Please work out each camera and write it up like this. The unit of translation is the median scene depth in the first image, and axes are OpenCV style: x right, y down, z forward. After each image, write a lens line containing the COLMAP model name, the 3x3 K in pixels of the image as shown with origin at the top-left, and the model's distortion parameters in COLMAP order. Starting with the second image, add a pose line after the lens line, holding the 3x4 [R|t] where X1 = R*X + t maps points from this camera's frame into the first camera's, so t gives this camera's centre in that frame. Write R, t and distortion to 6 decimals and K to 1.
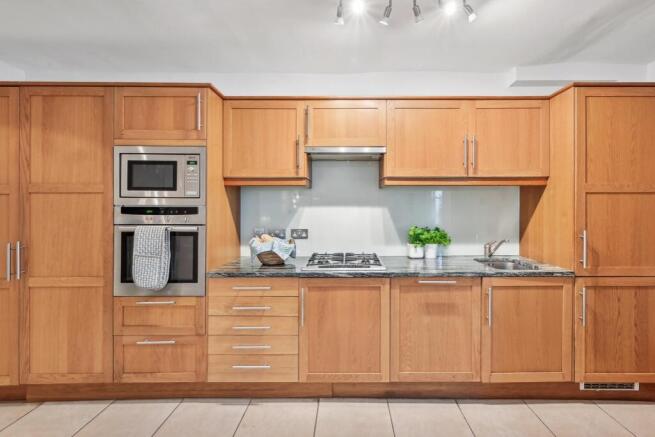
lens RADIAL K [[338.9, 0, 327.8], [0, 338.9, 215.2], [0, 0, 1]] dist [-0.000872, 0.000114]
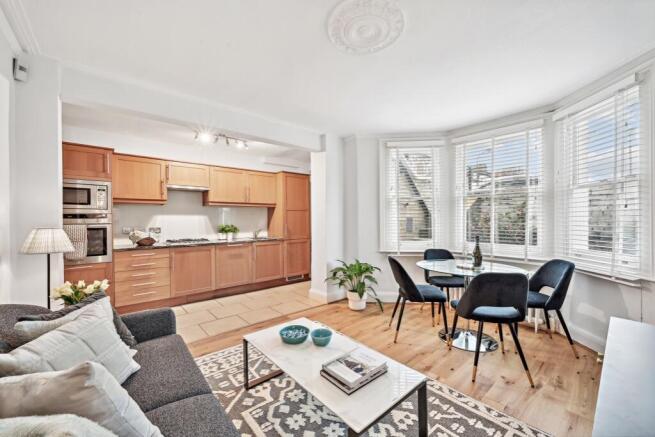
lens RADIAL K [[258.2, 0, 324.0], [0, 258.2, 220.7], [0, 0, 1]] dist [-0.001176, -0.000050]
pose [[0.768679, -0.007415, 0.639592, -0.365282], [0.015490, 0.999855, -0.007025, 0.038658], [-0.639447, 0.015307, 0.768683, -0.829115]]
